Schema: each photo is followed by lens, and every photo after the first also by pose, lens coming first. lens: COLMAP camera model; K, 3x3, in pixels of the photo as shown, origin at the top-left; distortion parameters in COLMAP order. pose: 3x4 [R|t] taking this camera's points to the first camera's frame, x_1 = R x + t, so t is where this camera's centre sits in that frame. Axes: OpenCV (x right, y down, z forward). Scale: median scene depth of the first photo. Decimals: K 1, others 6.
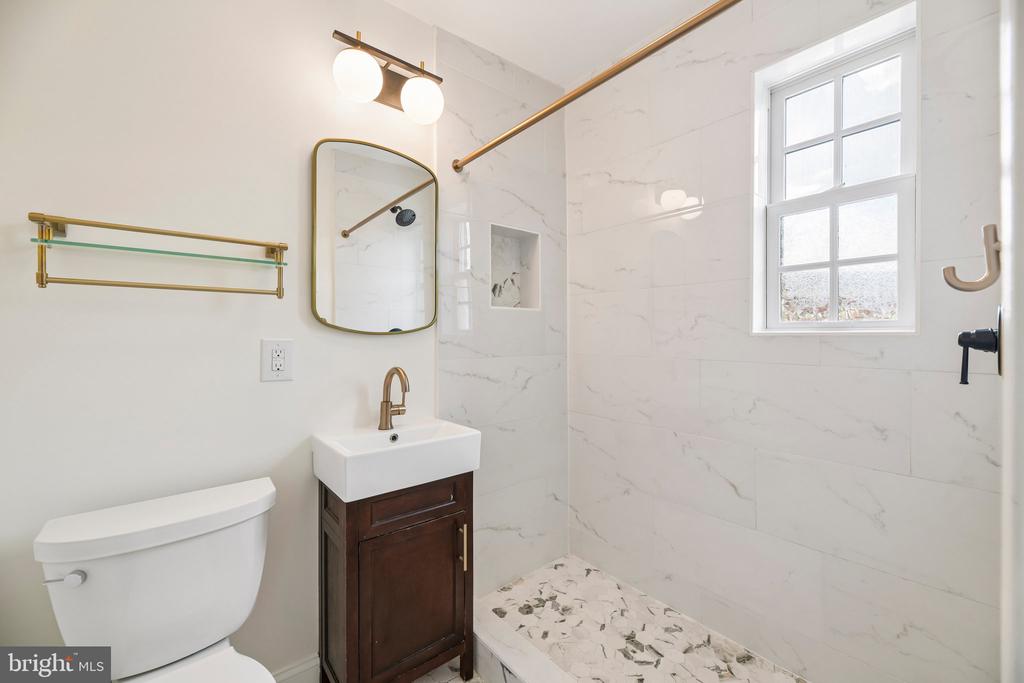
lens RADIAL K [[412.1, 0, 512.3], [0, 412.1, 341.0], [0, 0, 1]] dist [-0.000734, -0.003106]
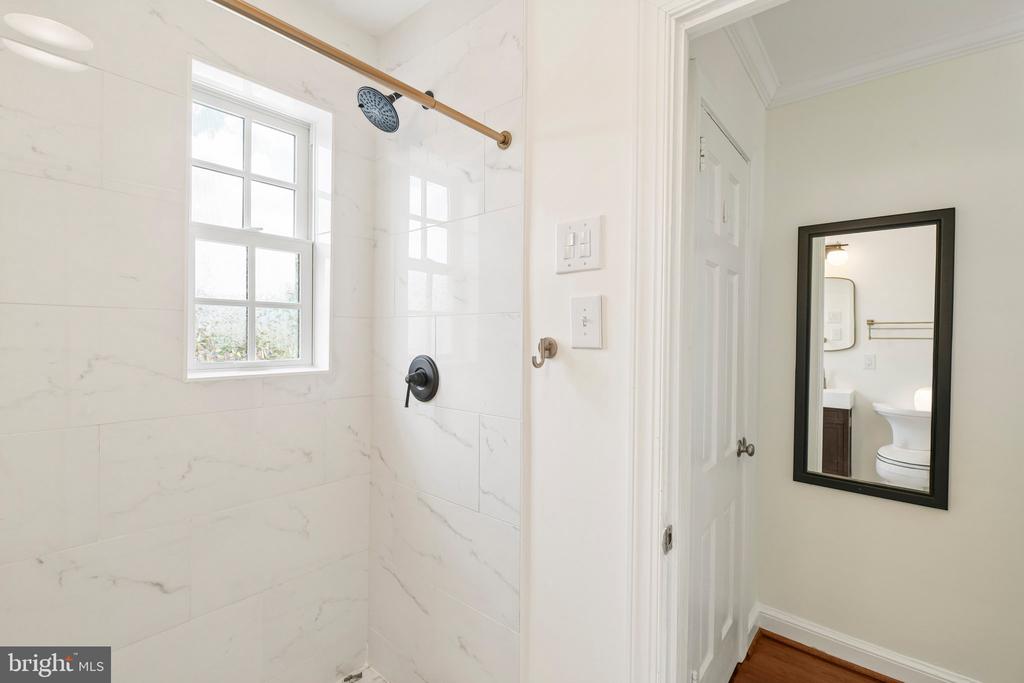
lens RADIAL K [[453.4, 0, 510.3], [0, 453.4, 335.0], [0, 0, 1]] dist [-0.003061, -0.000910]
pose [[-0.188756, -0.004206, 0.982015, -0.425697], [0.006089, 0.999967, 0.005453, -0.111832], [-0.982005, 0.007009, -0.188724, 0.577677]]
